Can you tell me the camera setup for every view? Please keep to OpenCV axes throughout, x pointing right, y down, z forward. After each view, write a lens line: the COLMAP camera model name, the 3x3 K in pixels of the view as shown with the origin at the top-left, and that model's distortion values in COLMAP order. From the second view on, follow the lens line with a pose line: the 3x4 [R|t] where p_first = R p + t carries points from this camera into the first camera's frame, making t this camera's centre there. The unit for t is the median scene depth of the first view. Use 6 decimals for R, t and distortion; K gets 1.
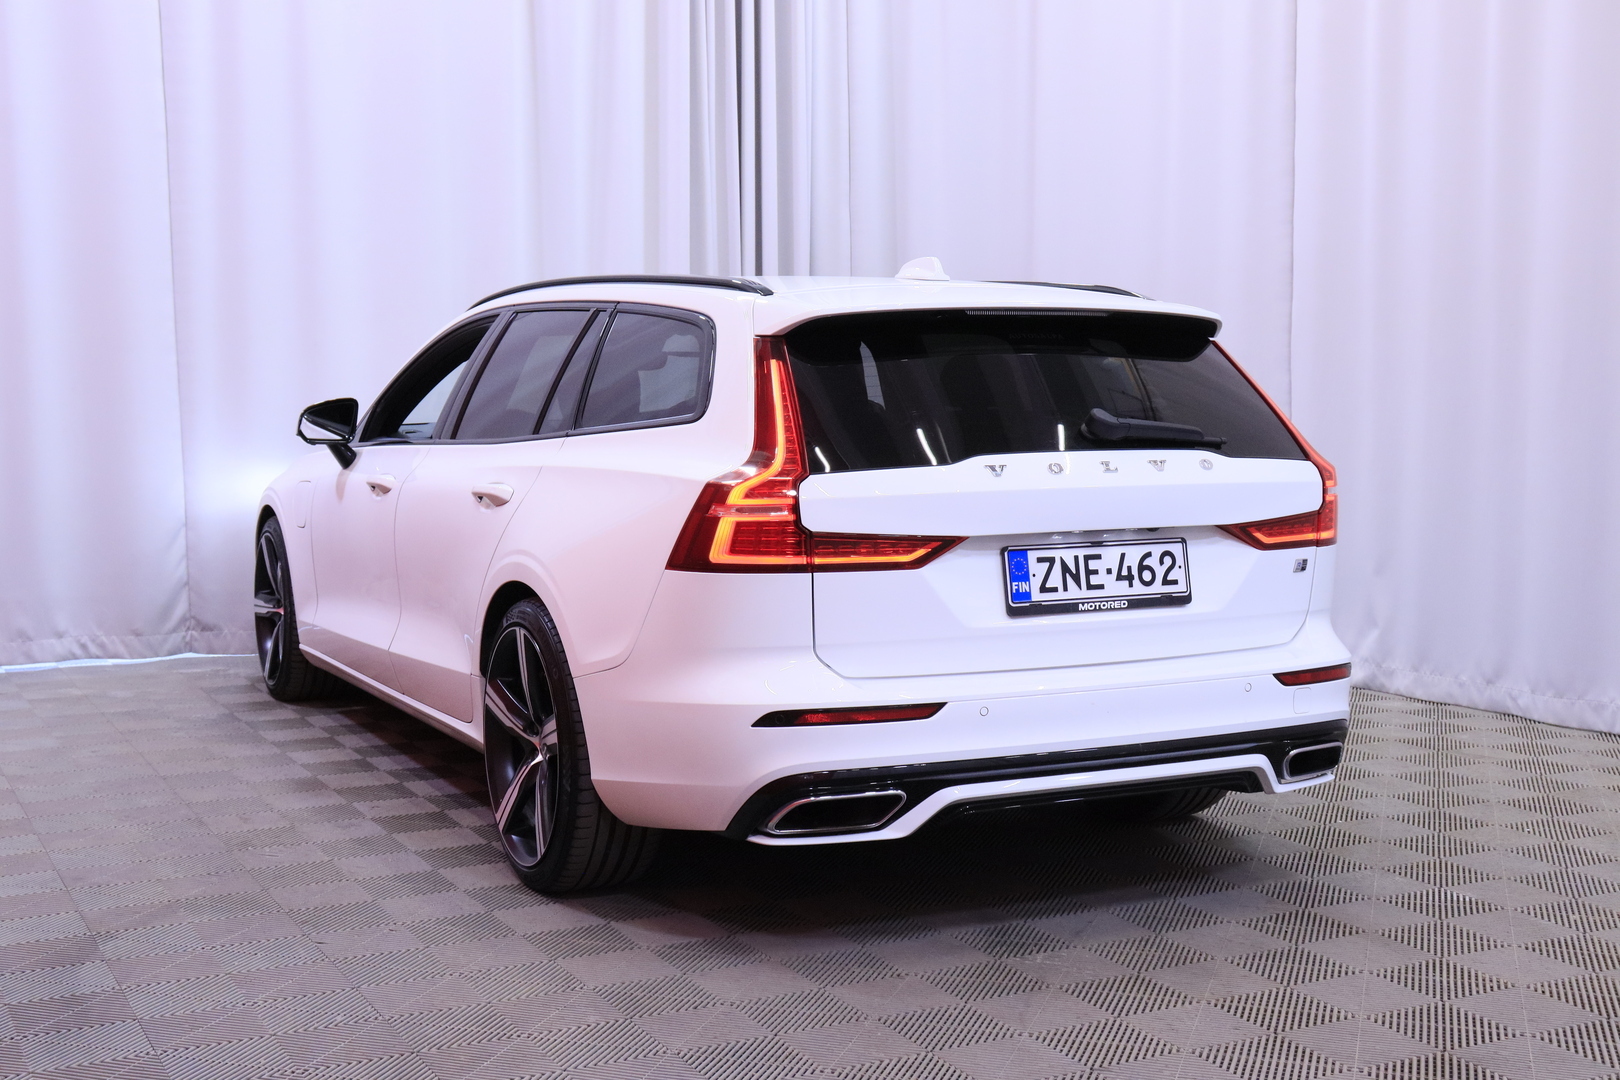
lens RADIAL K [[2093.1, 0, 810.3], [0, 2093.1, 538.2], [0, 0, 1]] dist [-0.028508, 0.000000]
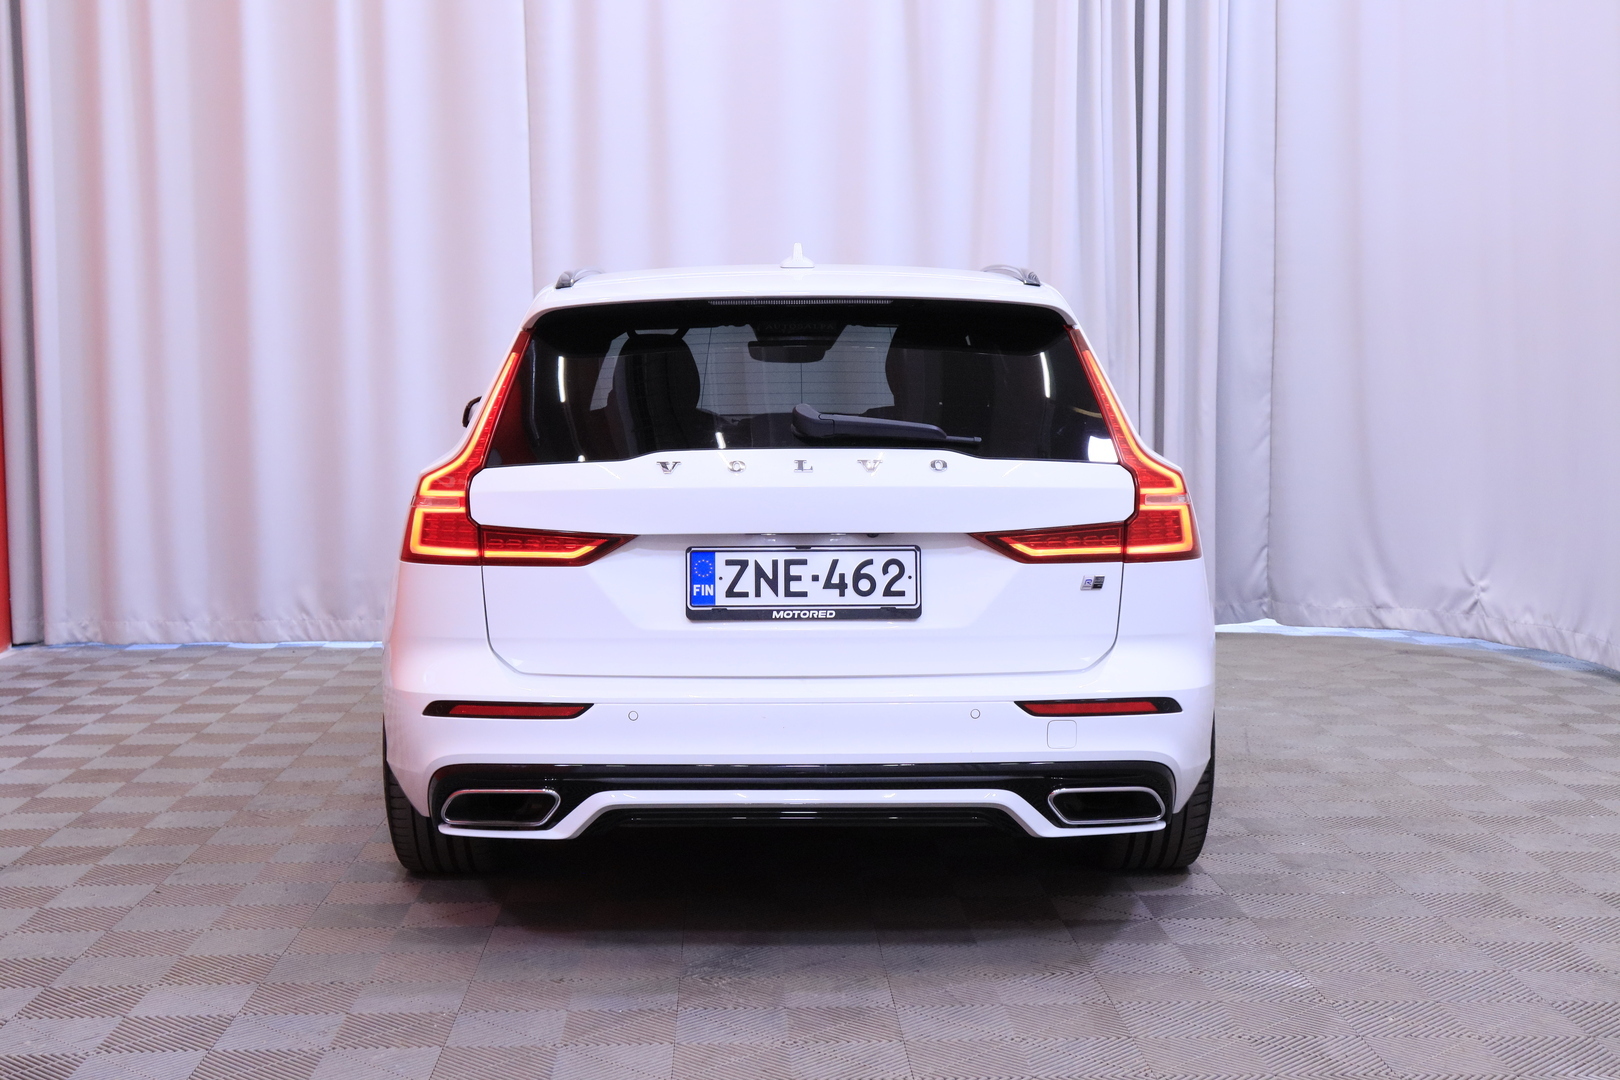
lens RADIAL K [[2292.1, 0, 806.9], [0, 2292.1, 539.2], [0, 0, 1]] dist [0.004235, 0.000000]
pose [[0.886069, 0.032739, -0.462396, 0.616225], [-0.033186, 0.999423, 0.007169, -0.008821], [0.462364, 0.008993, 0.886645, 0.091994]]
